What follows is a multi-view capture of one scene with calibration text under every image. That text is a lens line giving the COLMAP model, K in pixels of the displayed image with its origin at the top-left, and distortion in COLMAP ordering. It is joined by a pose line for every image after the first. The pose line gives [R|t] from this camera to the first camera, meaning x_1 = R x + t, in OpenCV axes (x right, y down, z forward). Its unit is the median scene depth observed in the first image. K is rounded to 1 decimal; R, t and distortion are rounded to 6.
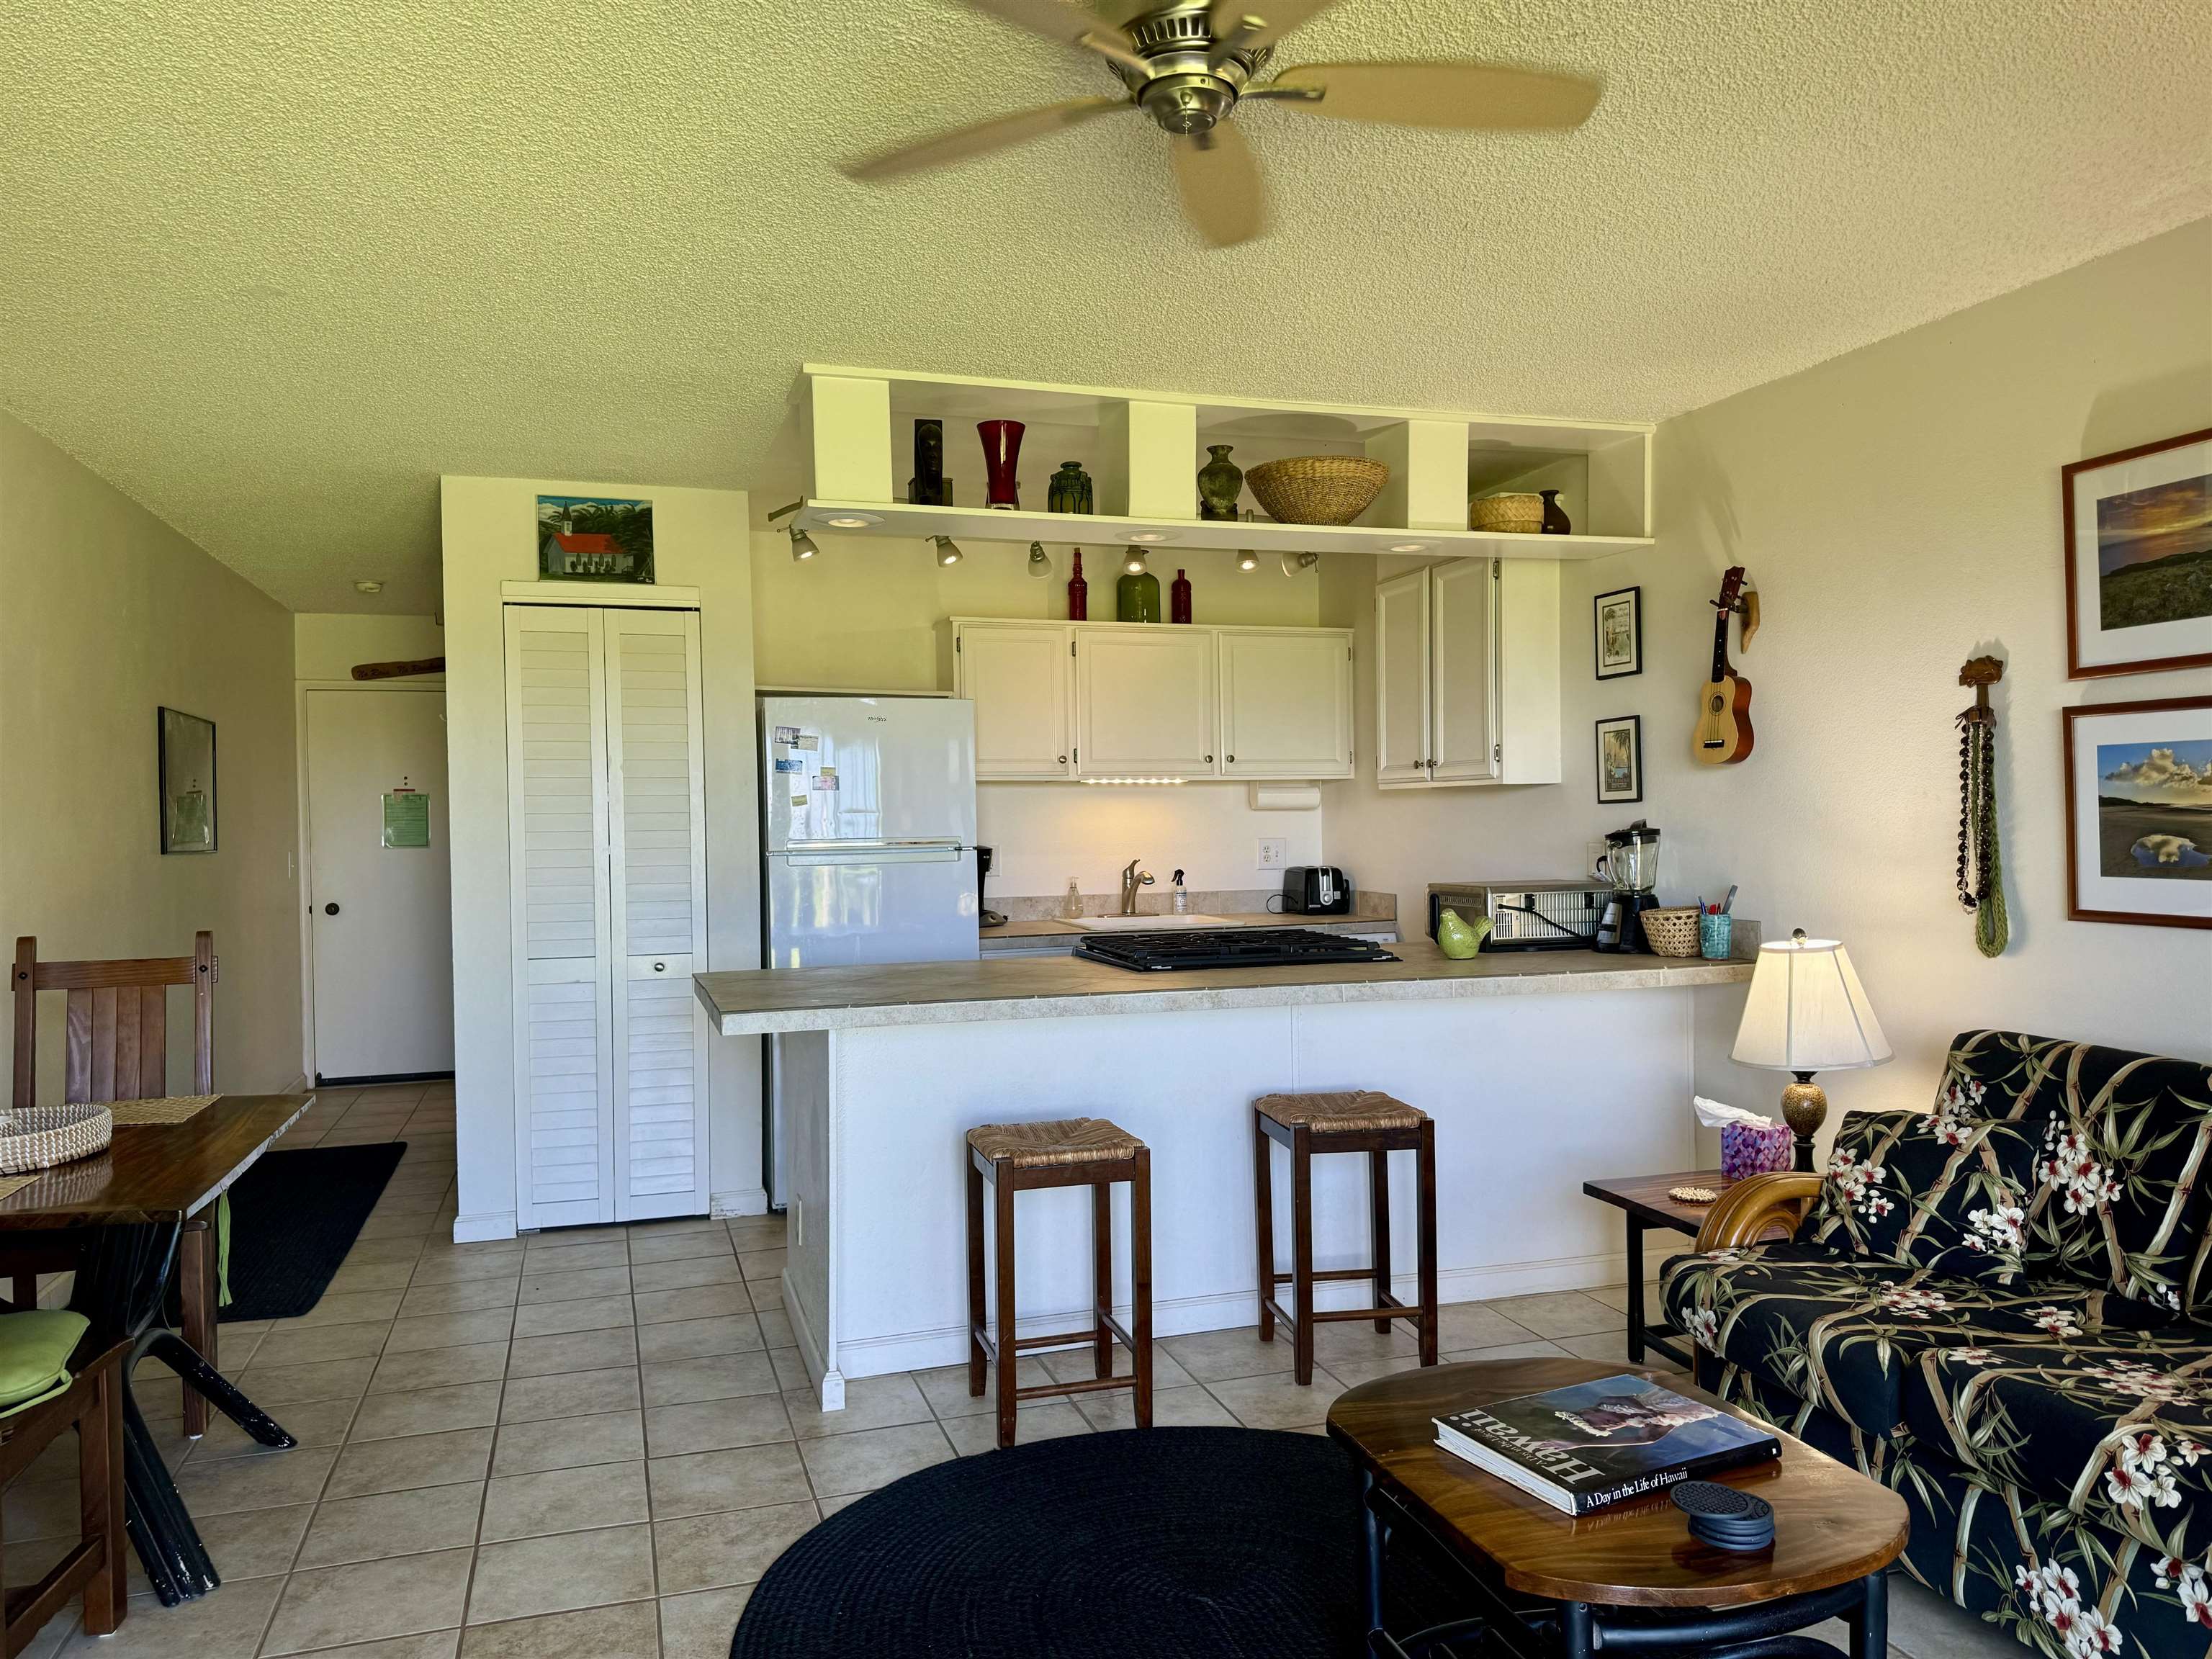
lens RADIAL K [[1555.5, 0, 1099.5], [0, 1555.5, 844.2], [0, 0, 1]] dist [0.053718, -0.061363]
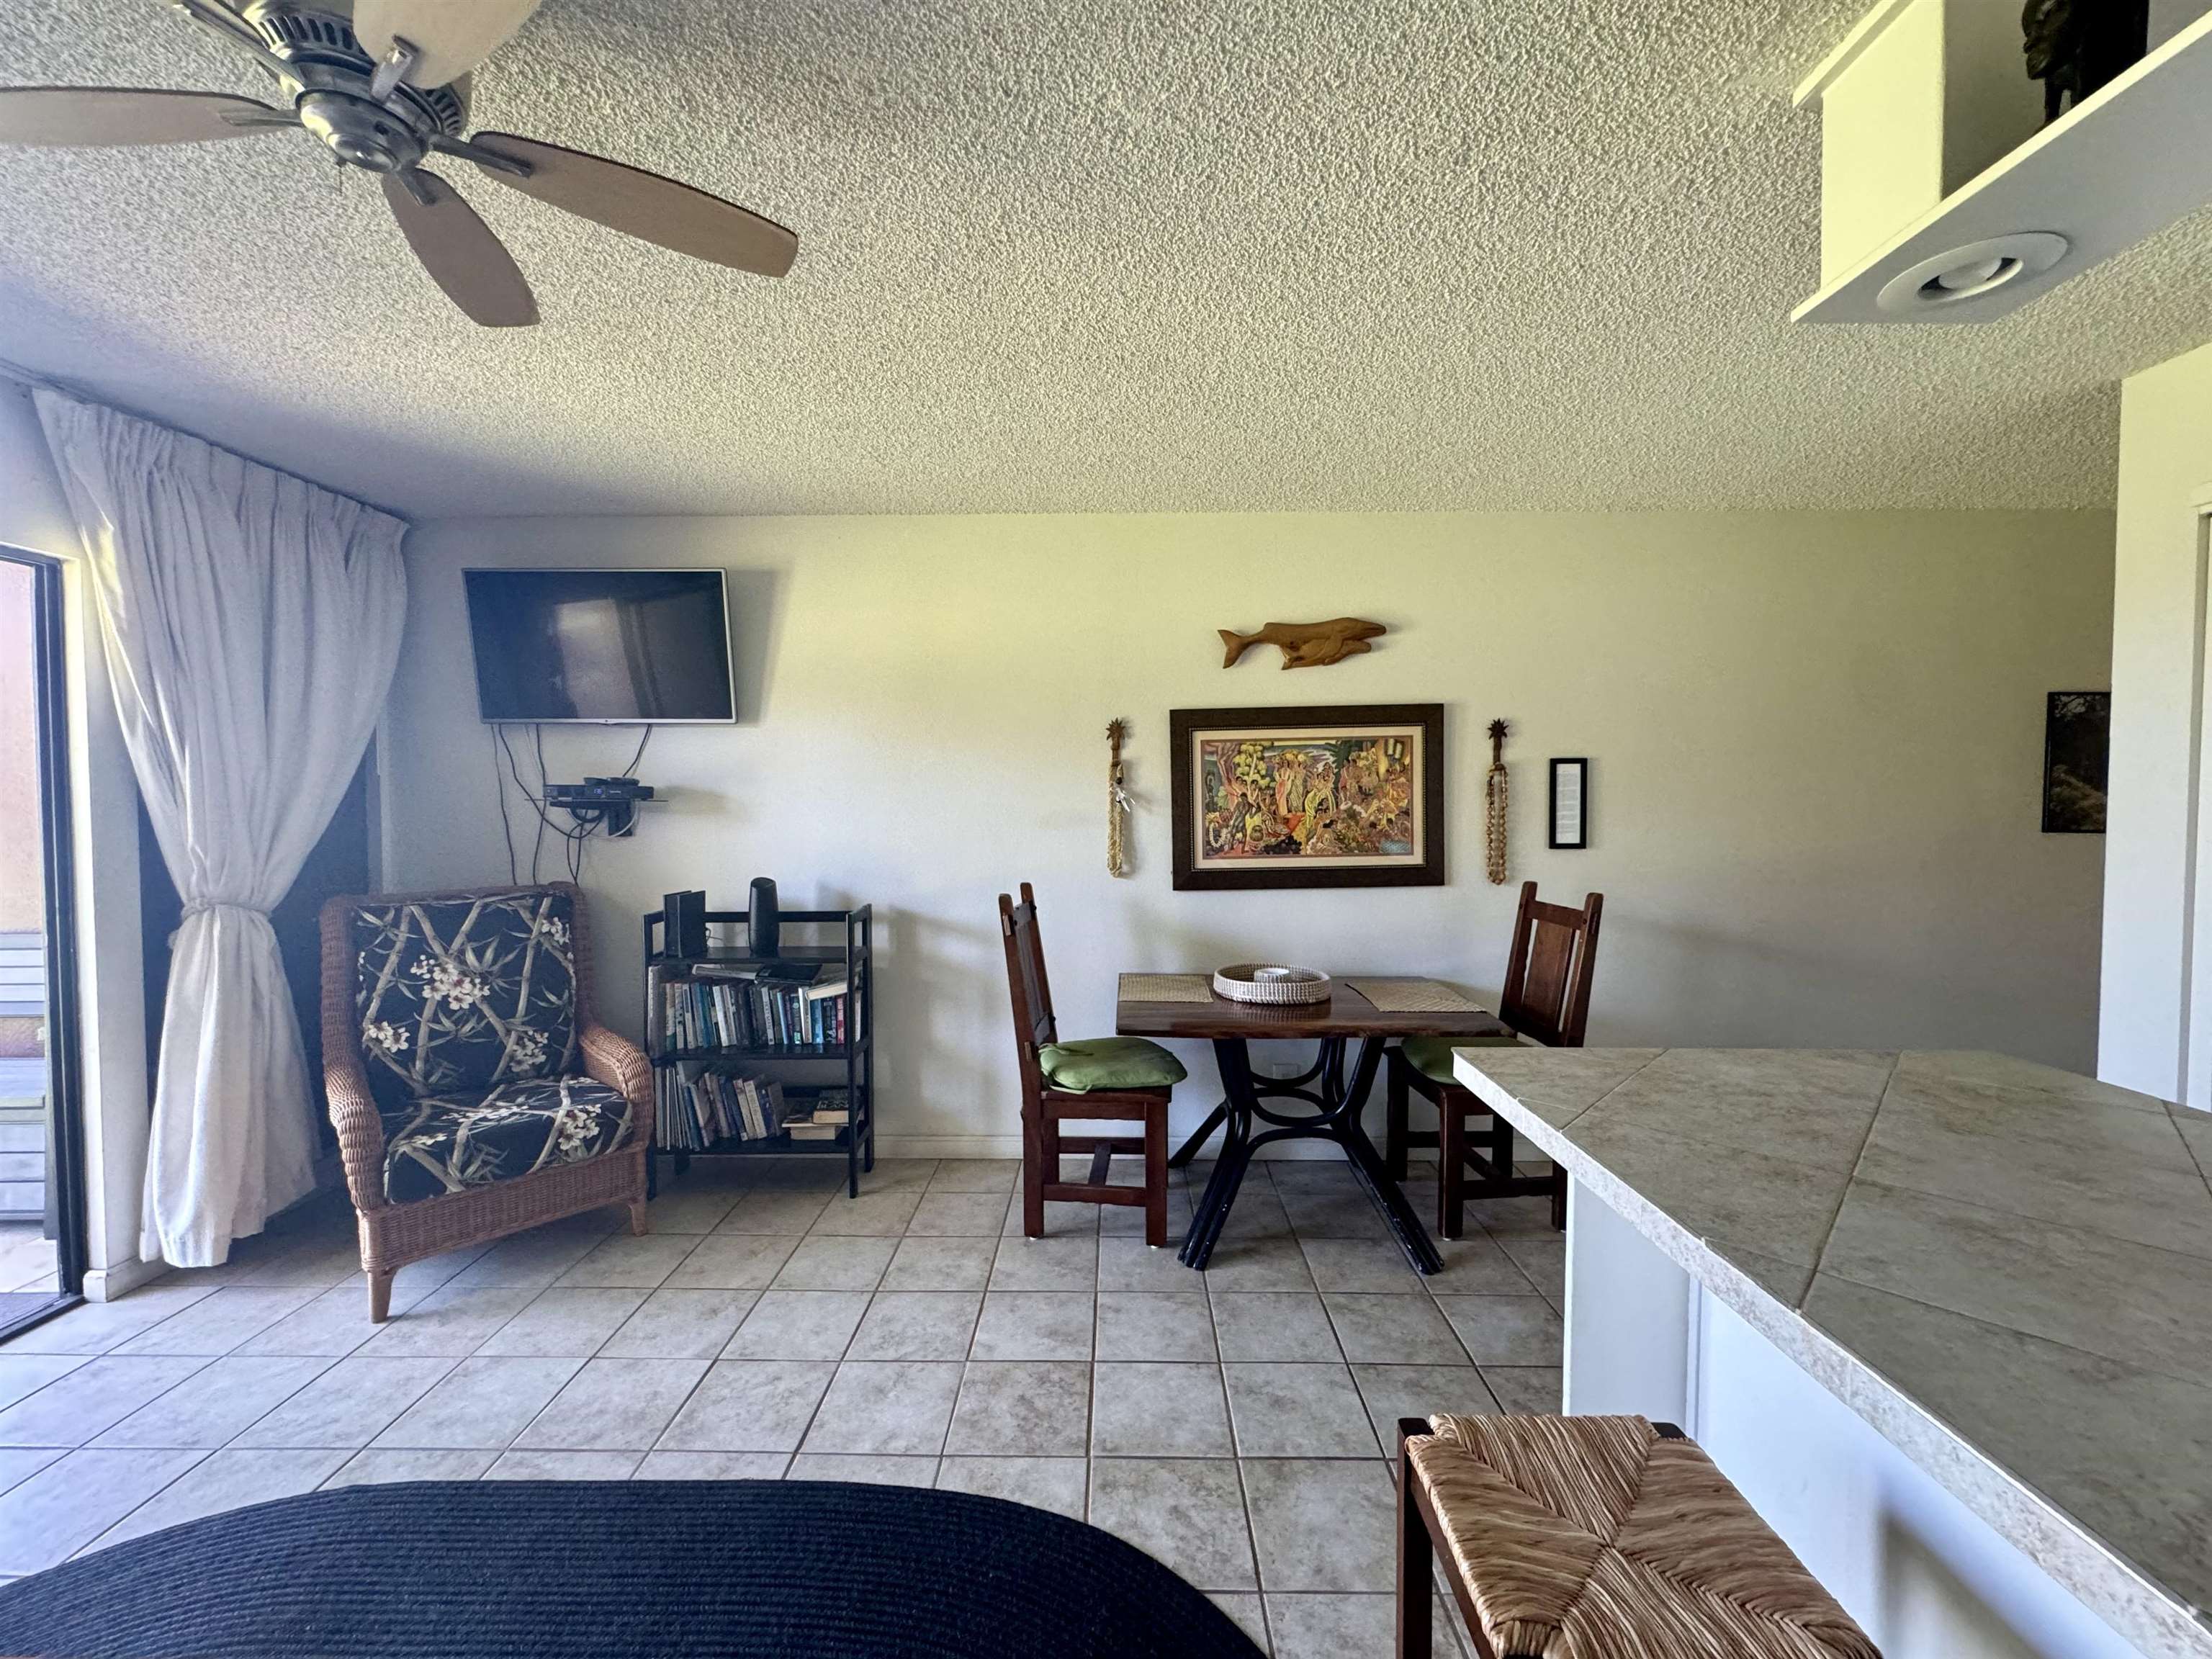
lens RADIAL K [[882.7, 0, 1097.4], [0, 882.7, 831.4], [0, 0, 1]] dist [-0.003430, 0.000213]
pose [[-0.321330, 0.053412, -0.945460, 0.259138], [-0.007297, 0.998239, 0.058874, -0.036604], [0.946939, 0.025817, -0.320375, 0.923925]]
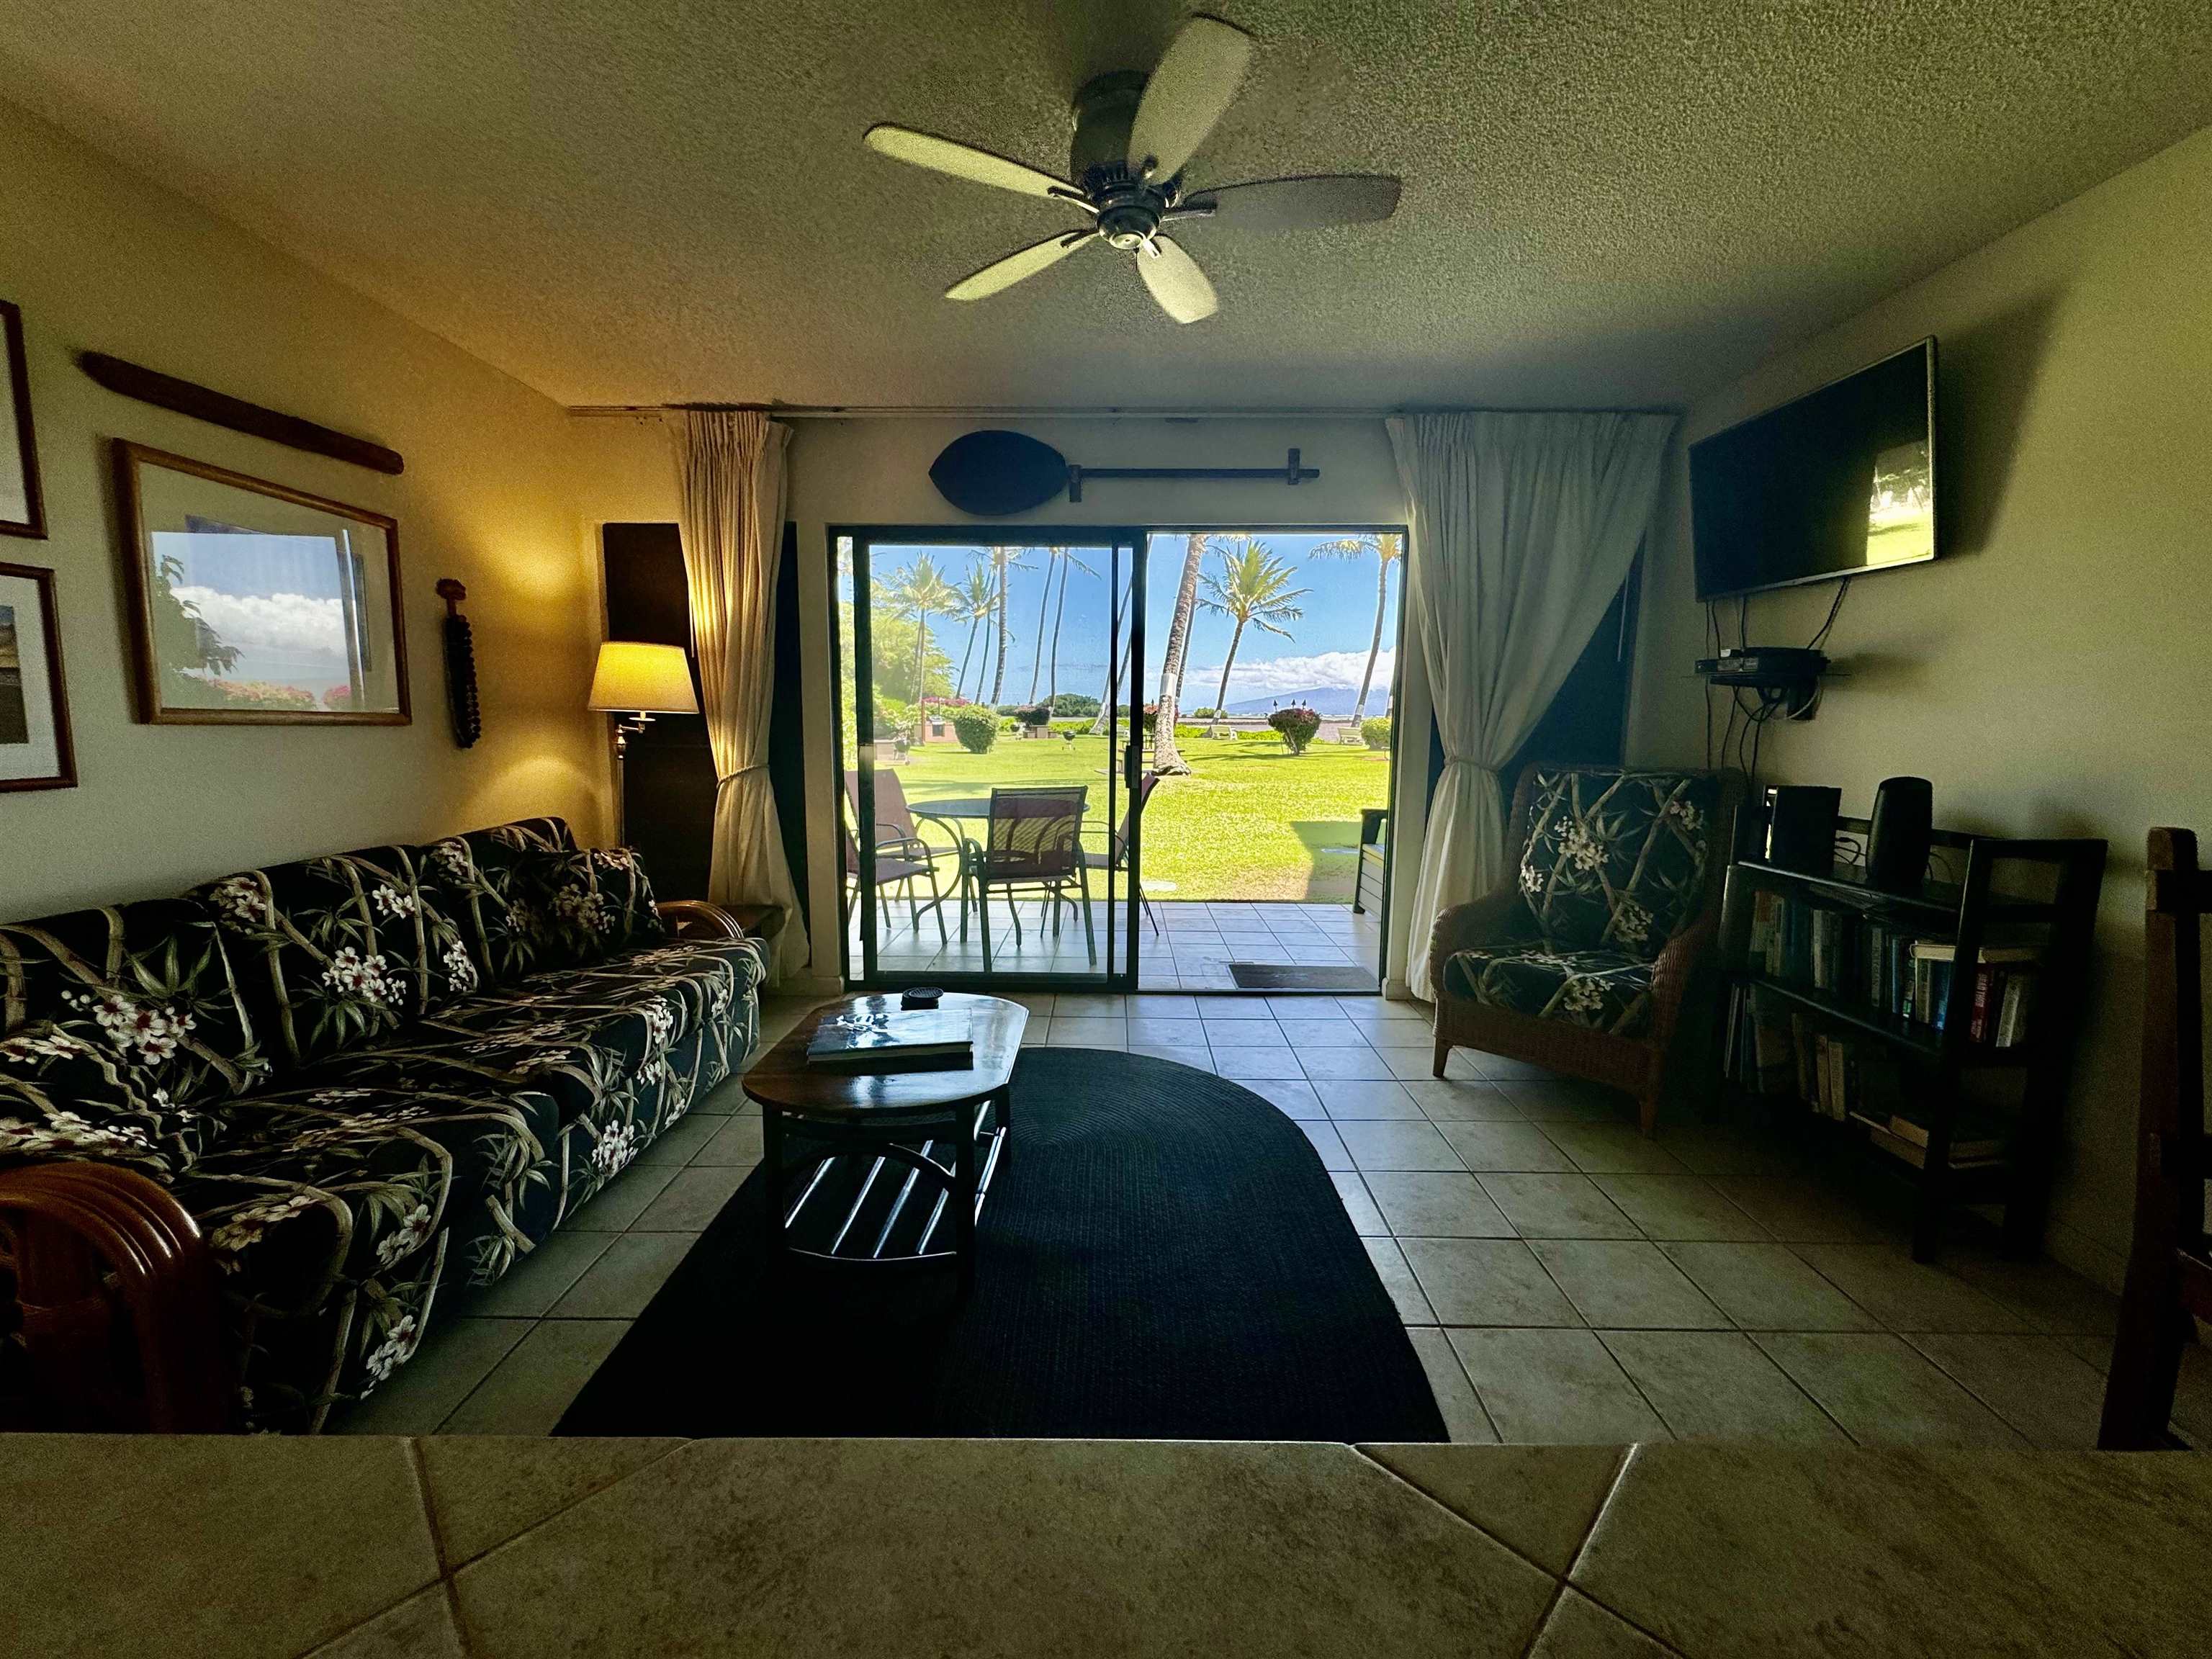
lens RADIAL K [[882.7, 0, 1110.4], [0, 882.7, 825.5], [0, 0, 1]] dist [-0.003430, 0.000213]
pose [[-0.951606, -0.030387, 0.305814, -0.126572], [0.012610, 0.990401, 0.137649, 0.005445], [-0.307061, 0.134844, -0.942088, 1.096030]]
